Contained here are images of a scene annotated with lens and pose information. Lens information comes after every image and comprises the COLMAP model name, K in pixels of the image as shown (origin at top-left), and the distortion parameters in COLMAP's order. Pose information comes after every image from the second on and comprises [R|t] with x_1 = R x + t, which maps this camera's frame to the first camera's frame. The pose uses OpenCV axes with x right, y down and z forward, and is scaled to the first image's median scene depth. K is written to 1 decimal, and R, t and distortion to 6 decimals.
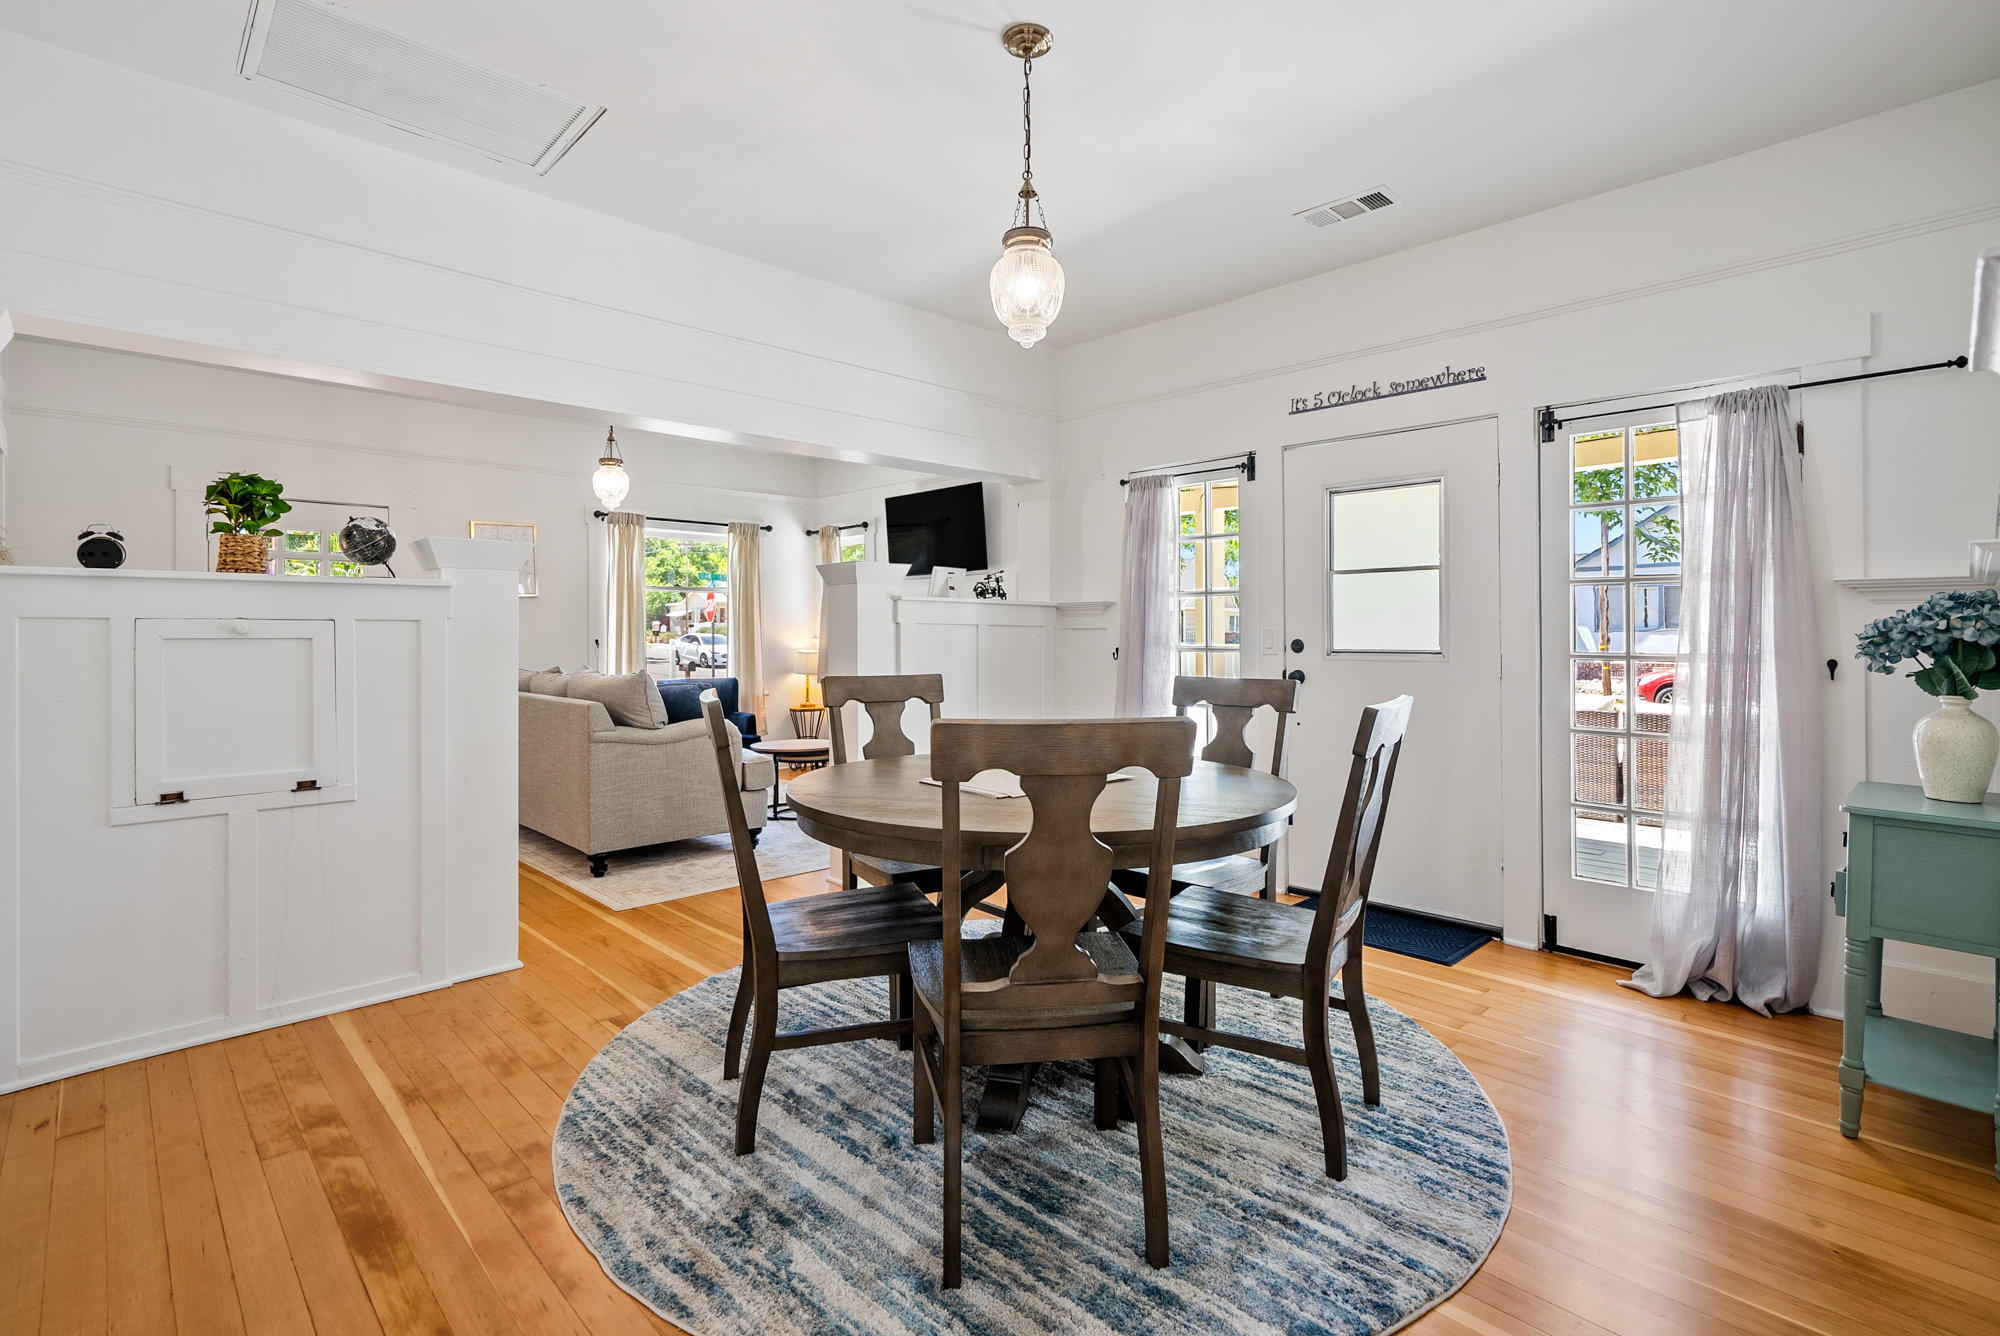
lens RADIAL K [[927.6, 0, 994.5], [0, 927.6, 639.6], [0, 0, 1]] dist [-0.000404, 0.000228]
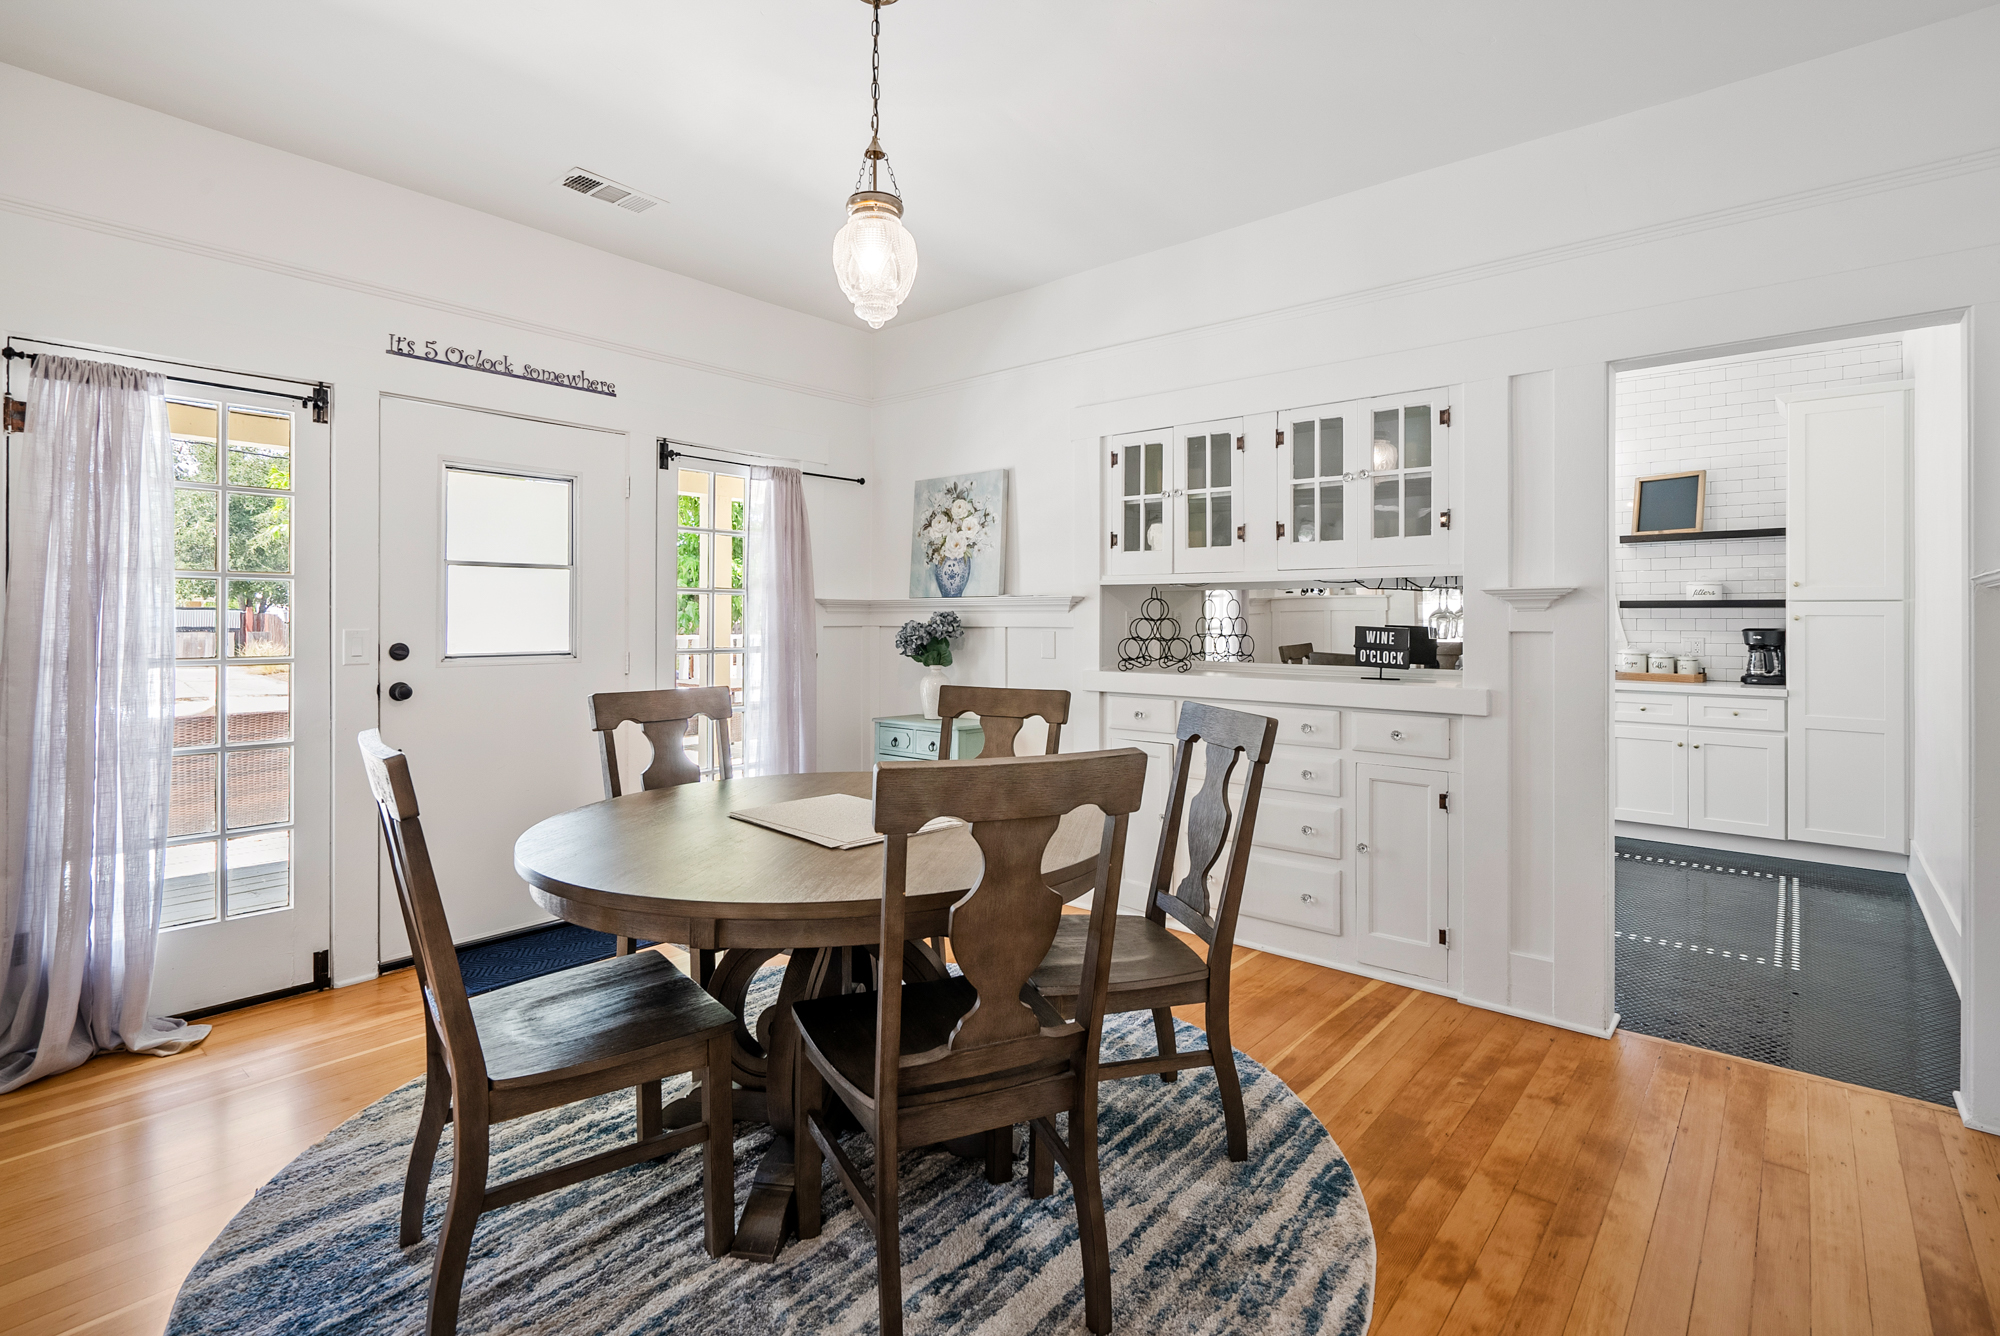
lens RADIAL K [[942.9, 0, 1010.3], [0, 942.9, 614.8], [0, 0, 1]] dist [-0.002182, 0.000266]
pose [[-0.099730, 0.002189, 0.995012, -0.586113], [0.002880, 0.999994, -0.001911, -0.024566], [-0.995010, 0.002675, -0.099736, 0.643334]]
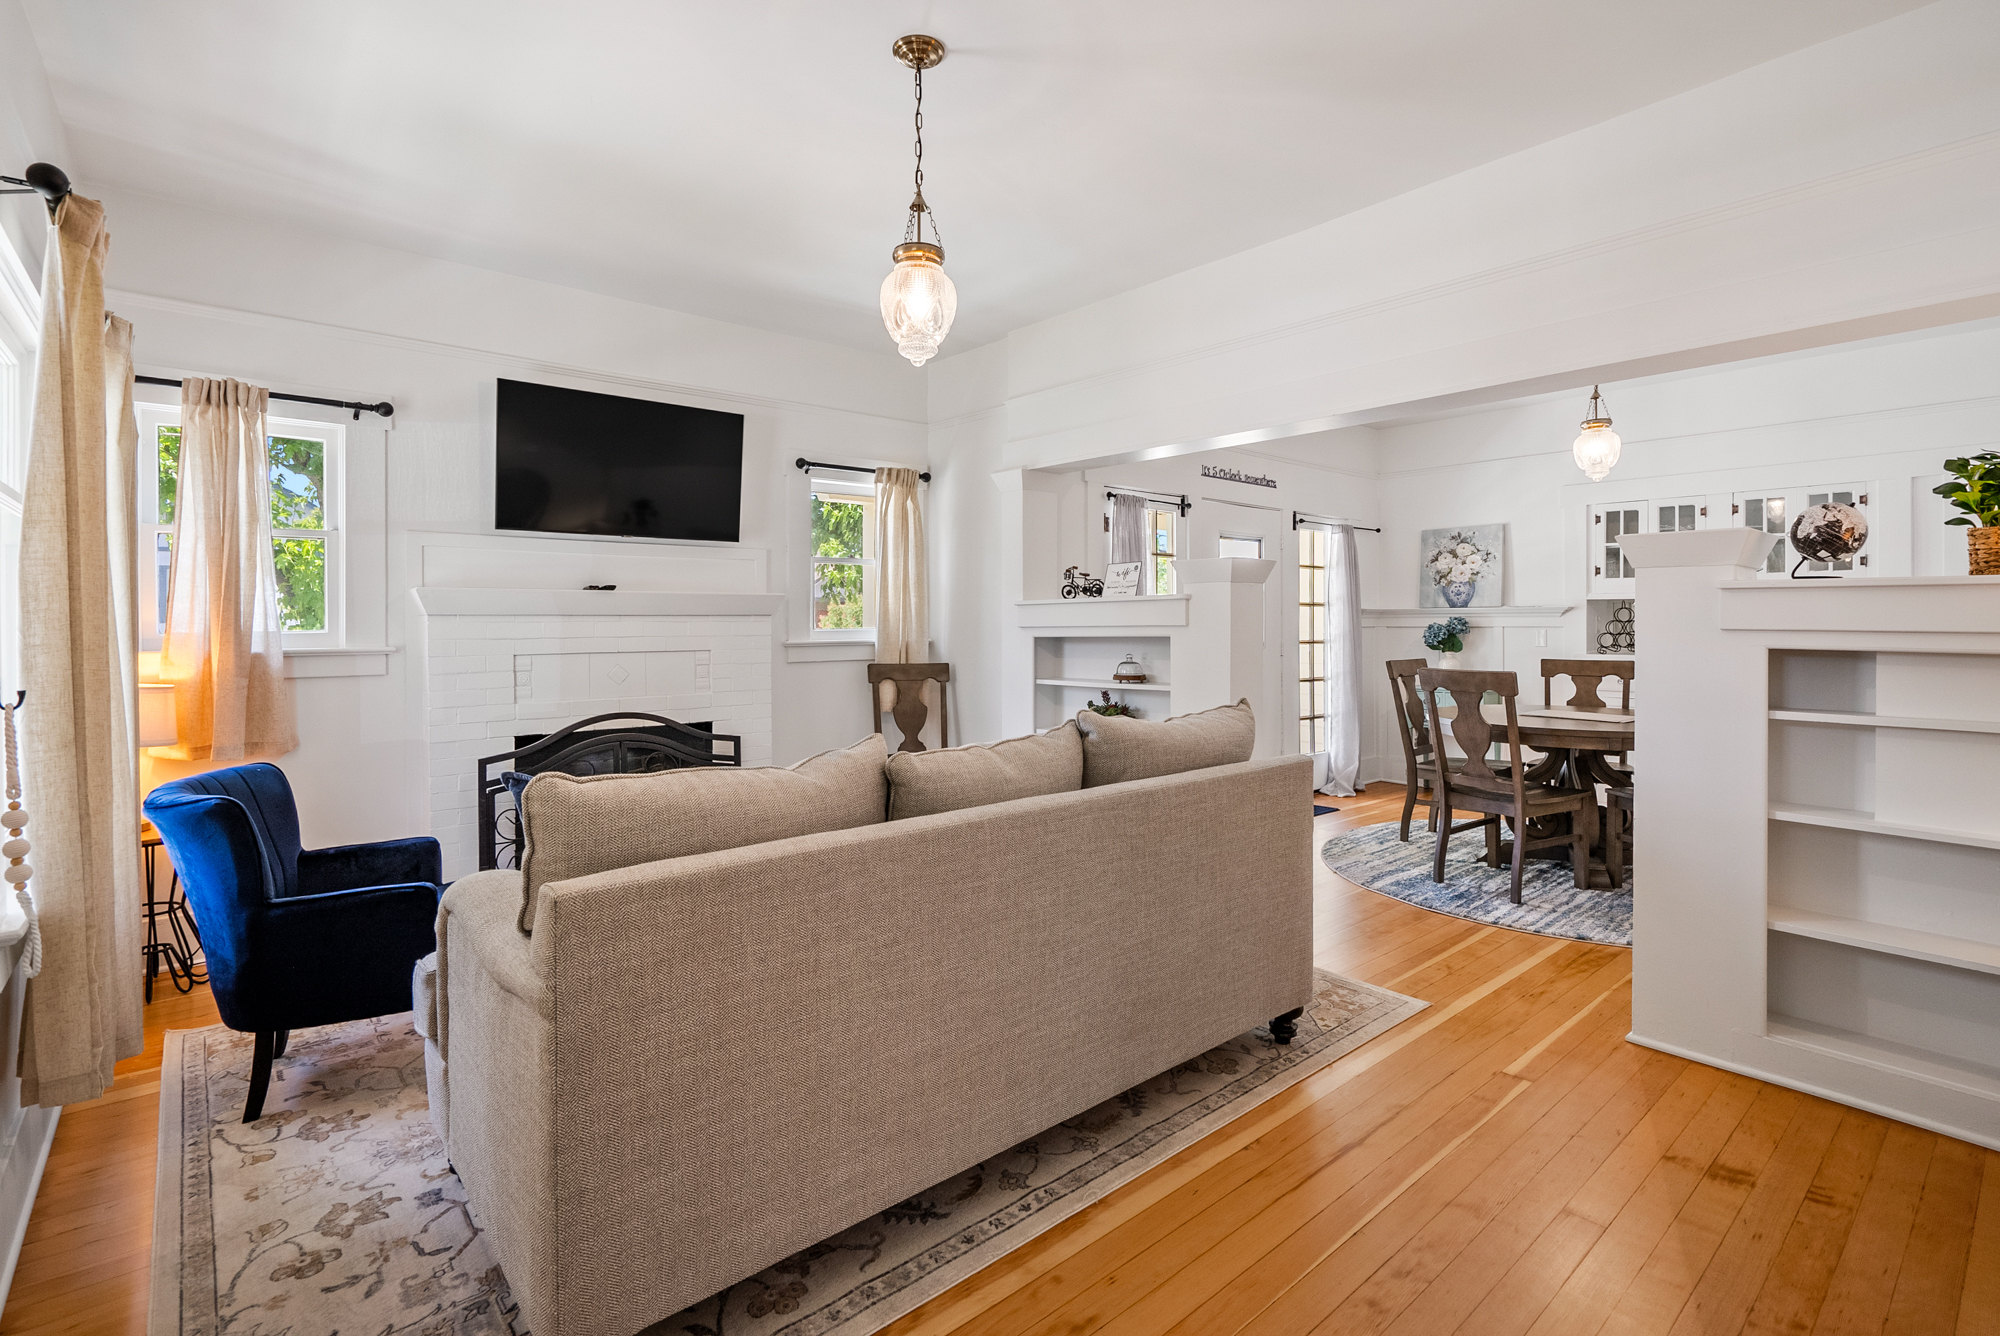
lens RADIAL K [[942.9, 0, 1010.3], [0, 942.9, 614.8], [0, 0, 1]] dist [-0.002182, 0.000266]
pose [[0.058484, 0.007828, 0.998258, -1.279883], [0.005407, 0.999952, -0.008158, -0.025005], [-0.998274, 0.005874, 0.058439, 1.379130]]
